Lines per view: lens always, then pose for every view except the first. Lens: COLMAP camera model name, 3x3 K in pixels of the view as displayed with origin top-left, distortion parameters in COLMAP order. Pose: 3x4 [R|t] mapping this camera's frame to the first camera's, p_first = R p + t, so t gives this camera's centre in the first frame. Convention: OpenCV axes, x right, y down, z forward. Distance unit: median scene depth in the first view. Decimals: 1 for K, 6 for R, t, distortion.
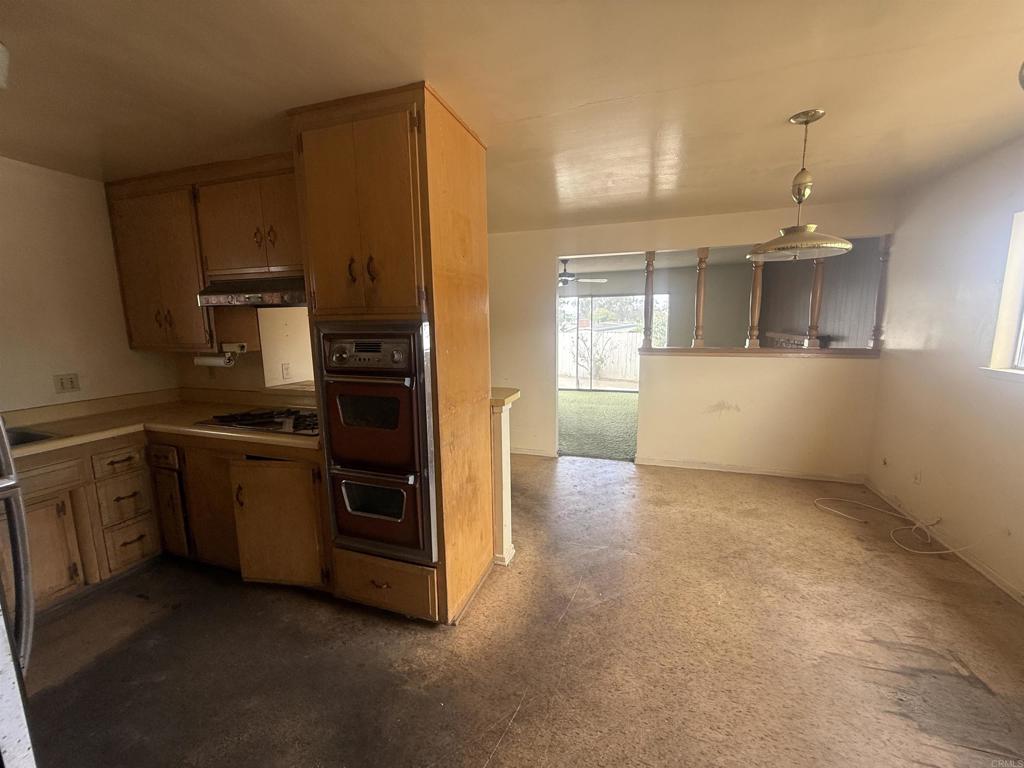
lens RADIAL K [[407.7, 0, 509.0], [0, 407.7, 384.3], [0, 0, 1]] dist [0.001065, -0.000372]
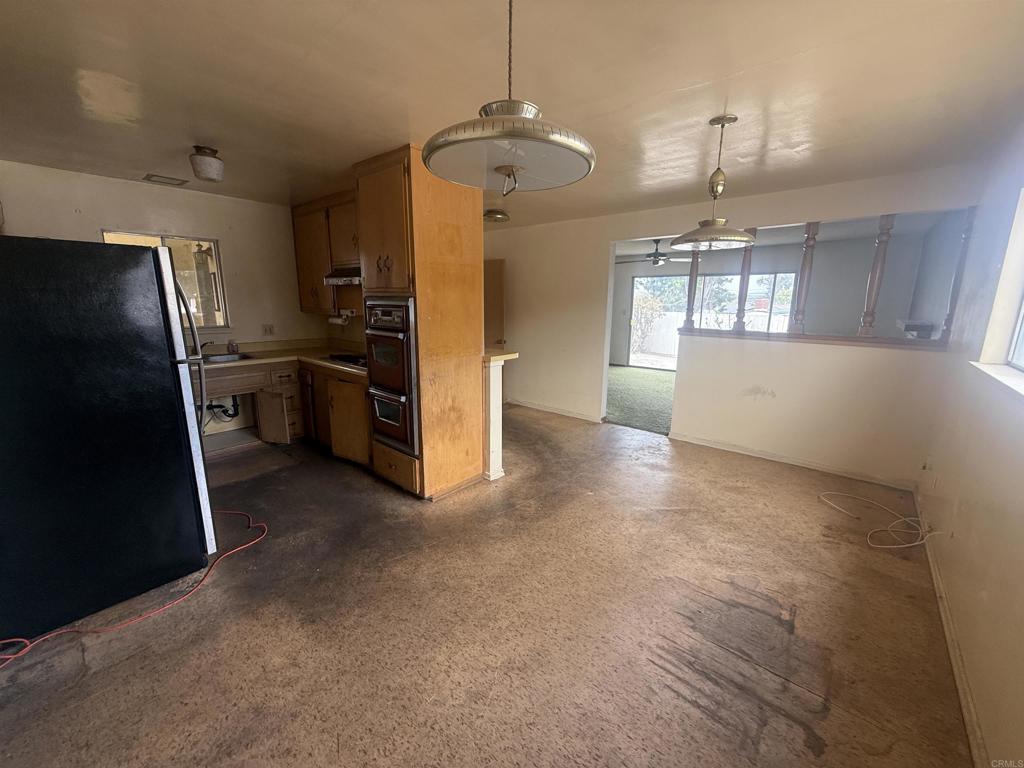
lens RADIAL K [[407.7, 0, 511.2], [0, 407.7, 383.8], [0, 0, 1]] dist [0.001065, -0.000372]
pose [[0.925278, 0.098467, -0.366285, 0.539616], [-0.078751, 0.994543, 0.068426, 0.027055], [0.371024, -0.034467, 0.927983, -0.228414]]
